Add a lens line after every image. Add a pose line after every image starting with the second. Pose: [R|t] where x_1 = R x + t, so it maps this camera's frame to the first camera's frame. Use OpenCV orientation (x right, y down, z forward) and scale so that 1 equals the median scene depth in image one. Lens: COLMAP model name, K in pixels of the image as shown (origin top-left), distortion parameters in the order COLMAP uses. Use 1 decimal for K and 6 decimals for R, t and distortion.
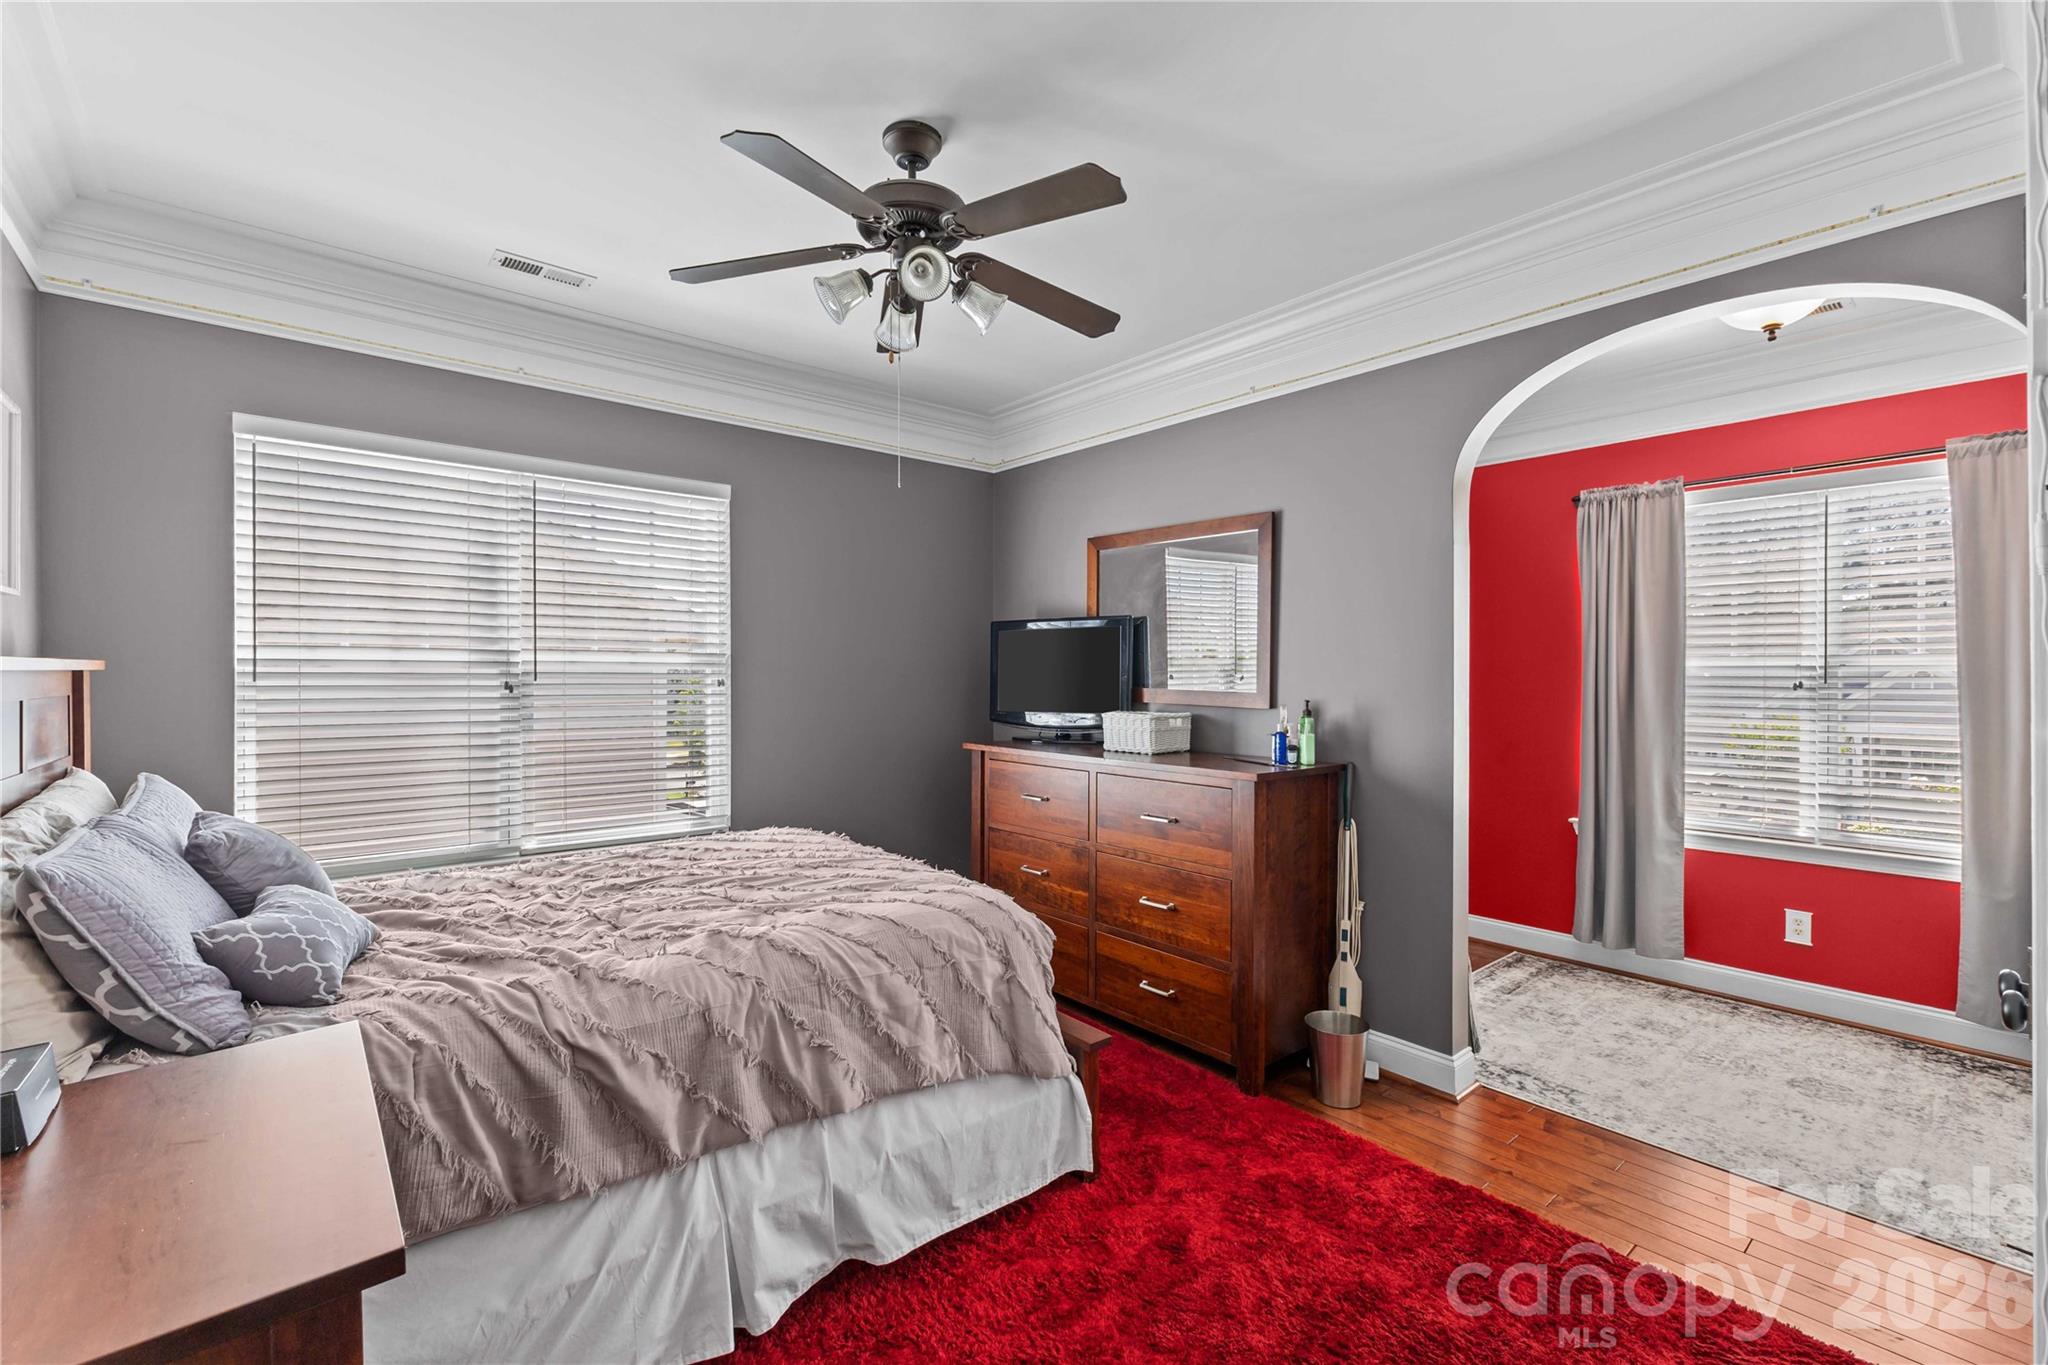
lens RADIAL K [[878.8, 0, 1024.0], [0, 878.8, 682.5], [0, 0, 1]] dist [0.006726, -0.000134]
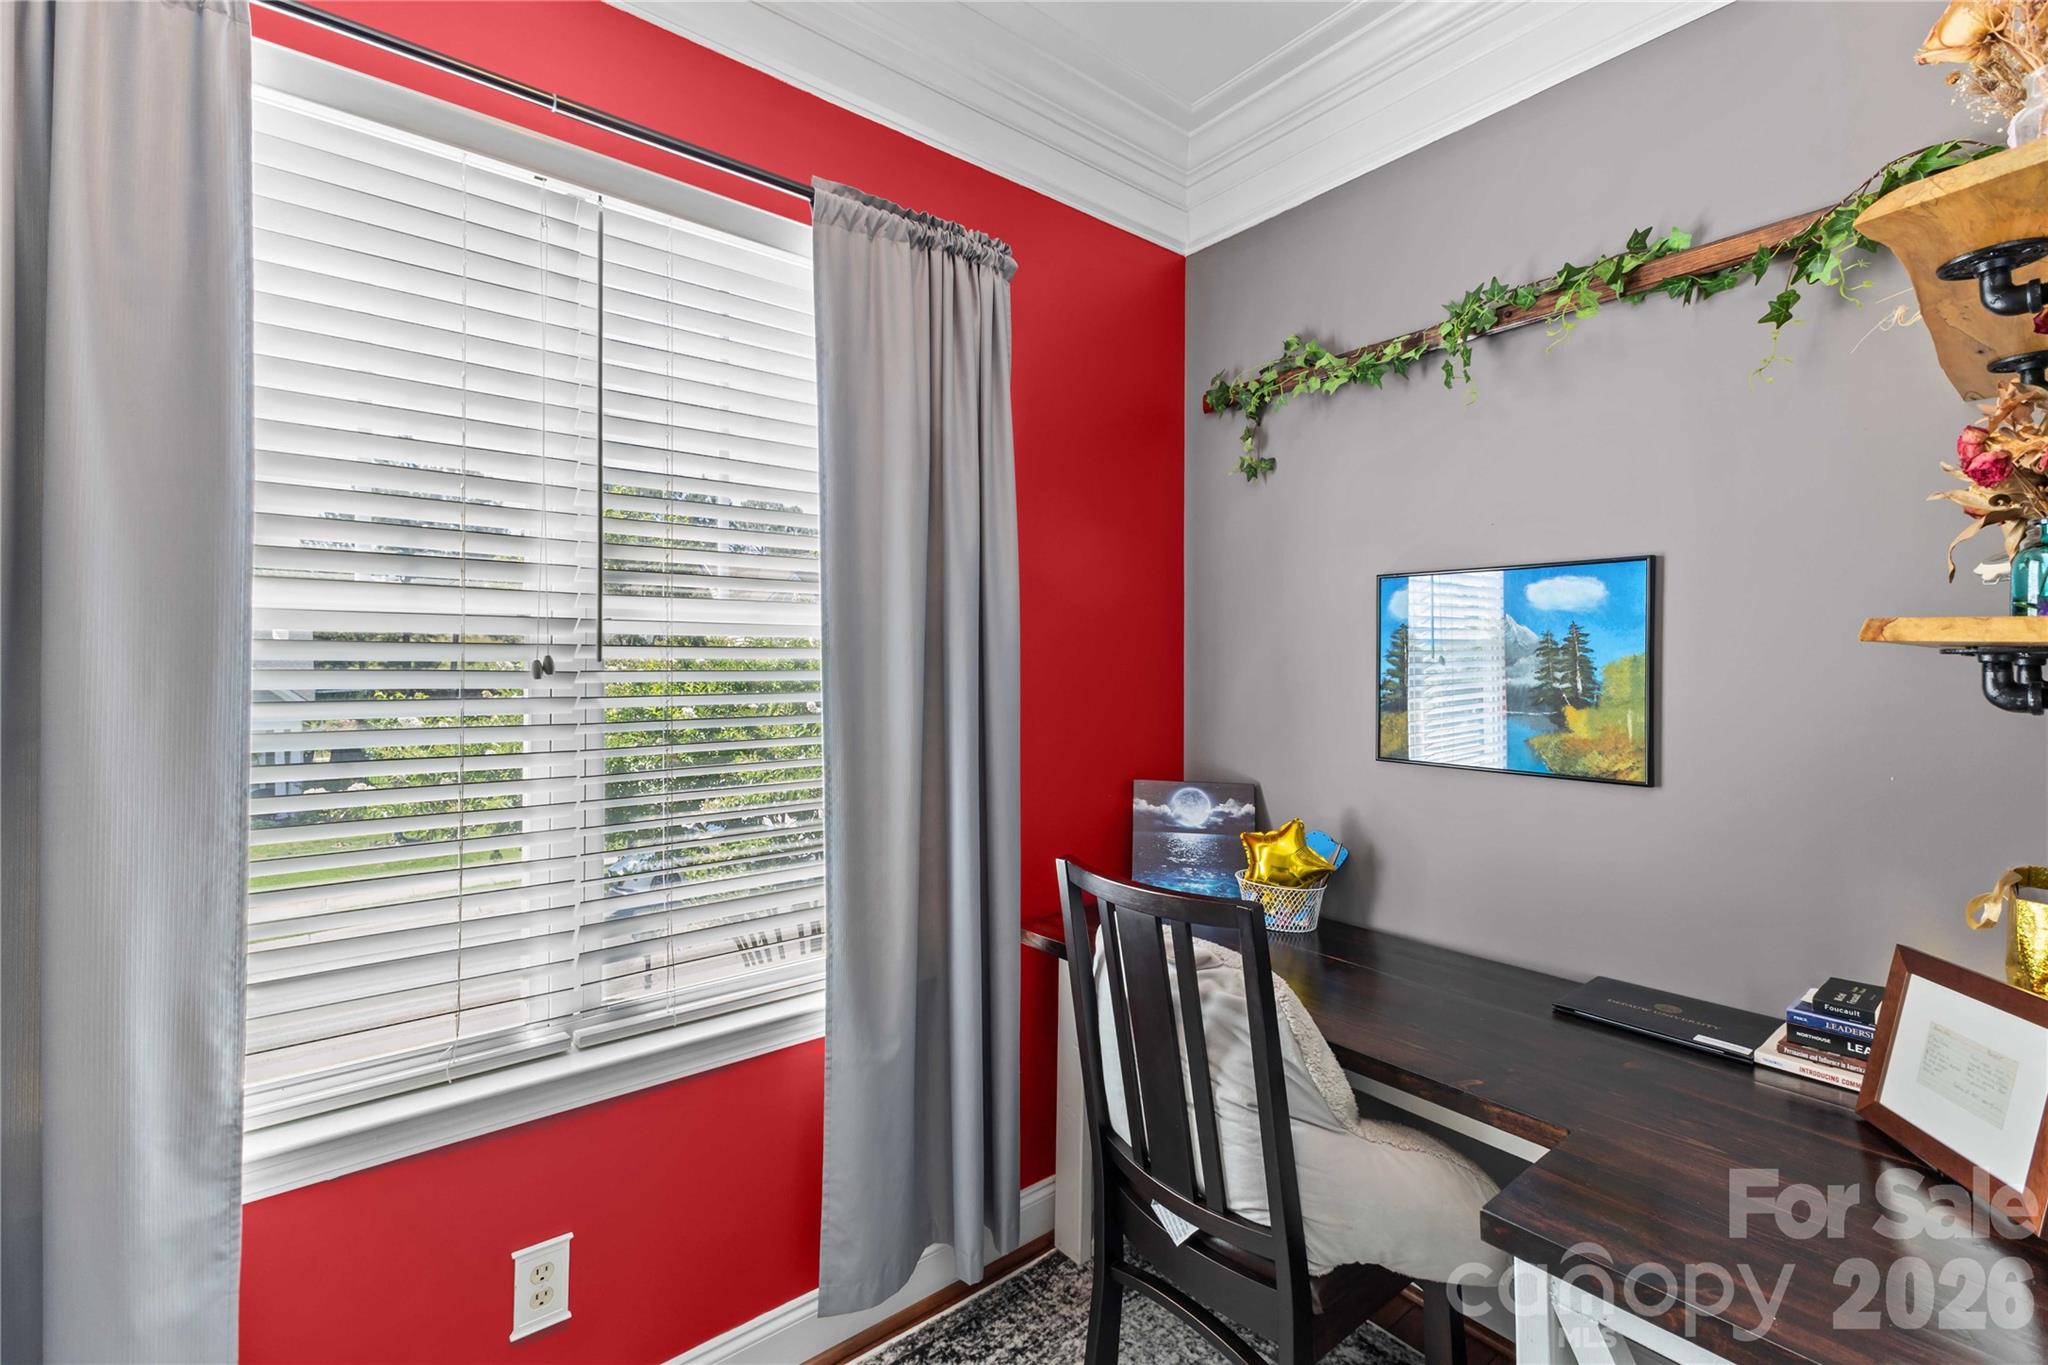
lens RADIAL K [[878.8, 0, 1024.0], [0, 878.8, 682.5], [0, 0, 1]] dist [0.006726, -0.000134]
pose [[0.008451, 0.012447, 0.999887, 0.489236], [0.014791, 0.999812, -0.012571, 0.019100], [-0.999855, 0.014895, 0.008266, 0.786849]]
